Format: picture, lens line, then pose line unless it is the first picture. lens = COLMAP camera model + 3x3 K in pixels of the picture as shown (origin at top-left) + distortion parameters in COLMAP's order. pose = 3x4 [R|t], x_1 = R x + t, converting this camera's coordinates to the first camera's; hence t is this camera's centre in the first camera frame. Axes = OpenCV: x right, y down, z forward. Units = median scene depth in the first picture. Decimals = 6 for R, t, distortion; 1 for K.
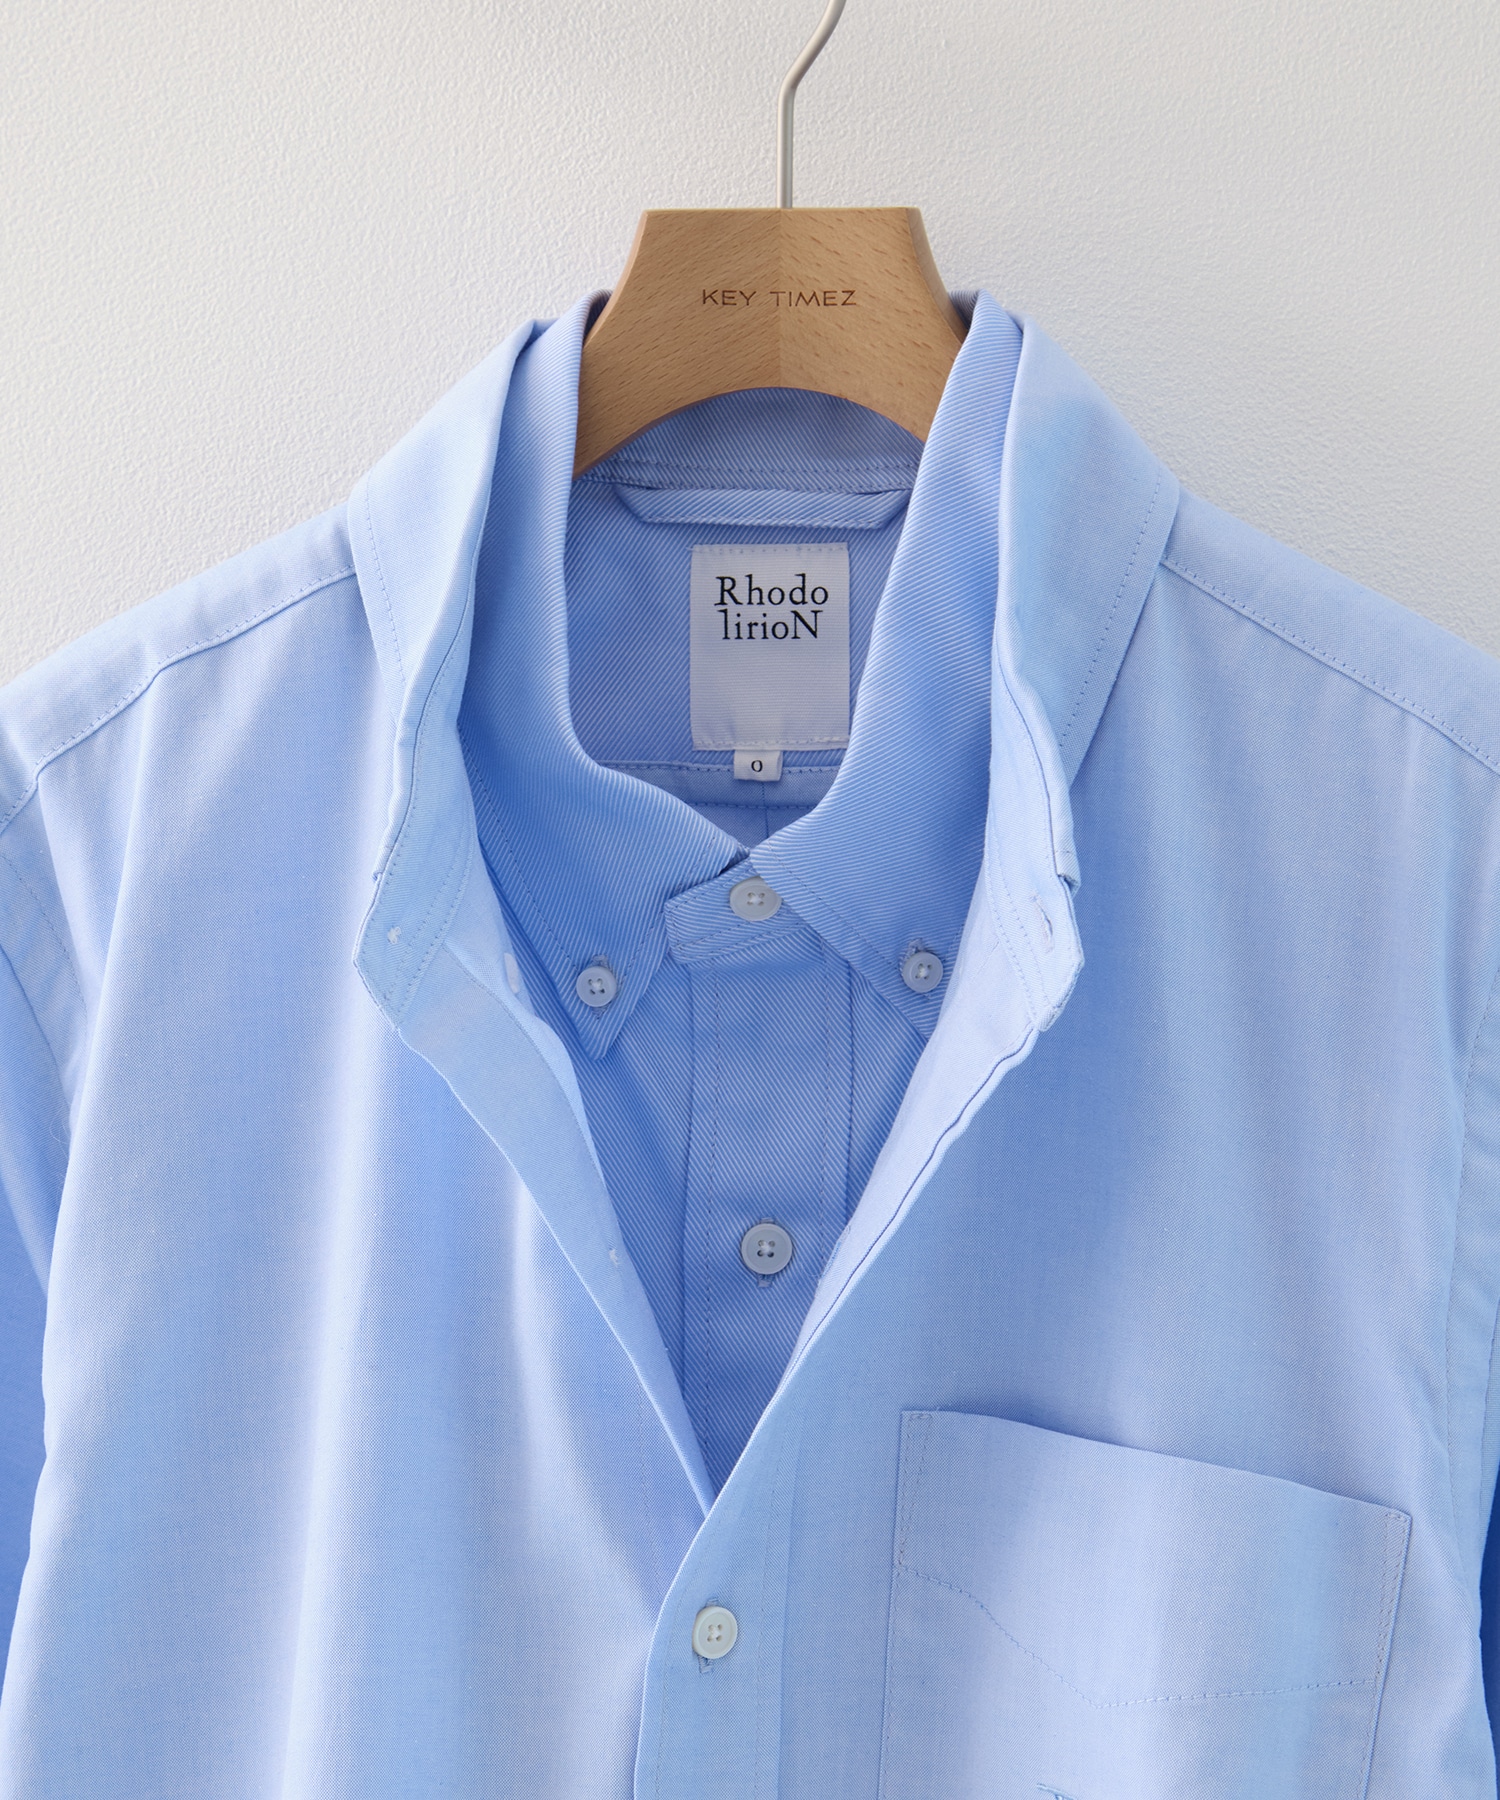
lens RADIAL K [[11351.2, 0, 750.0], [0, 11351.2, 900.0], [0, 0, 1]] dist [-0.107693, -0.423620]
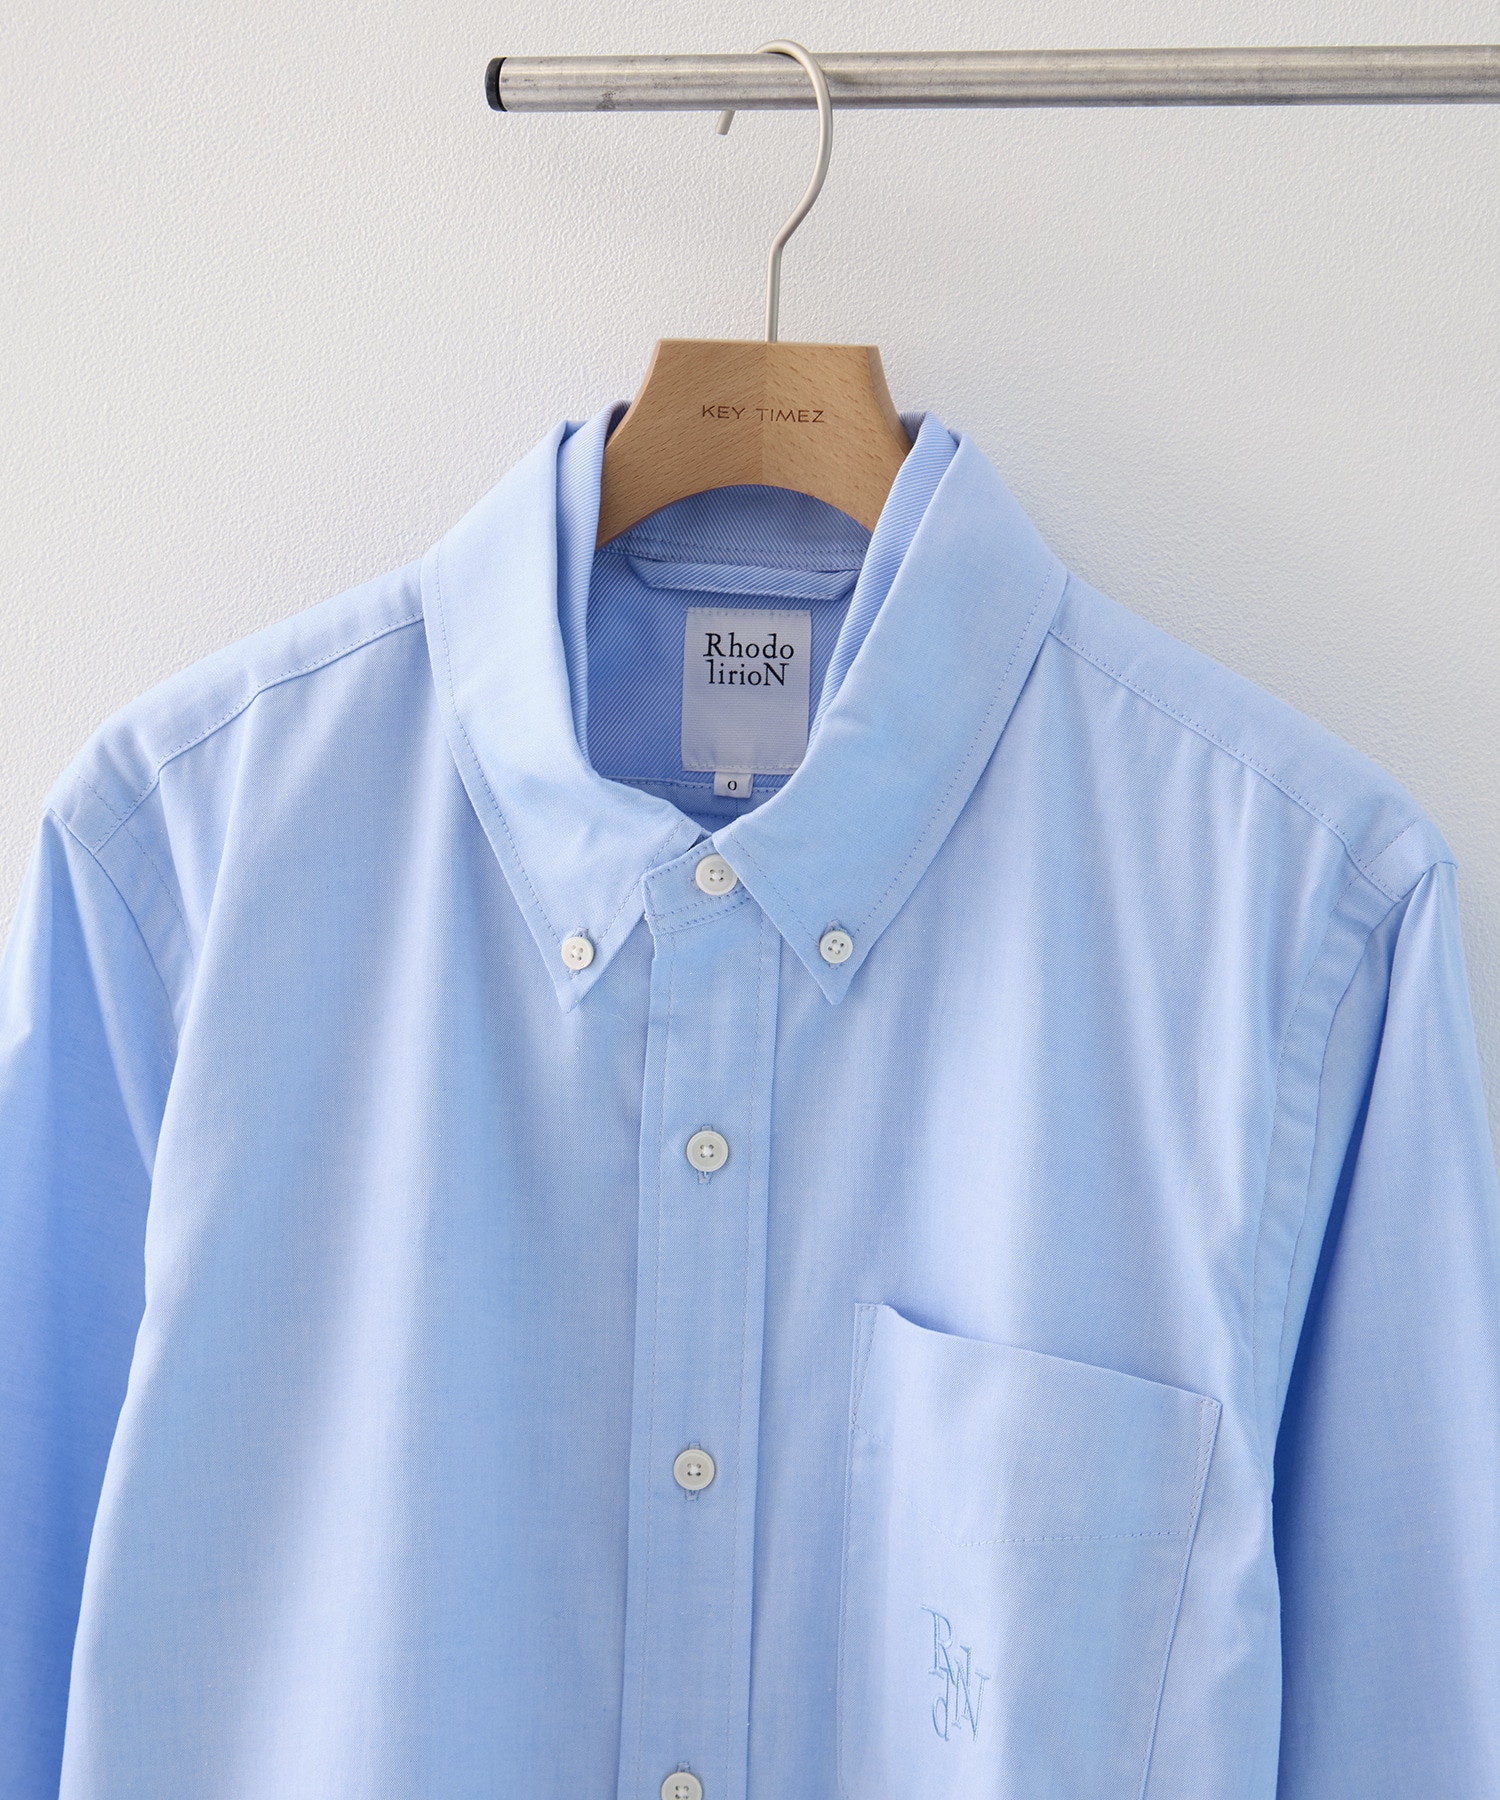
lens RADIAL K [[11351.2, 0, 750.0], [0, 11351.2, 900.0], [0, 0, 1]] dist [-0.107693, -0.423620]
pose [[0.999159, 0.036851, -0.017981, 0.025627], [-0.036493, 0.999137, 0.019826, -0.024098], [0.018696, -0.019153, 0.999642, -0.255595]]
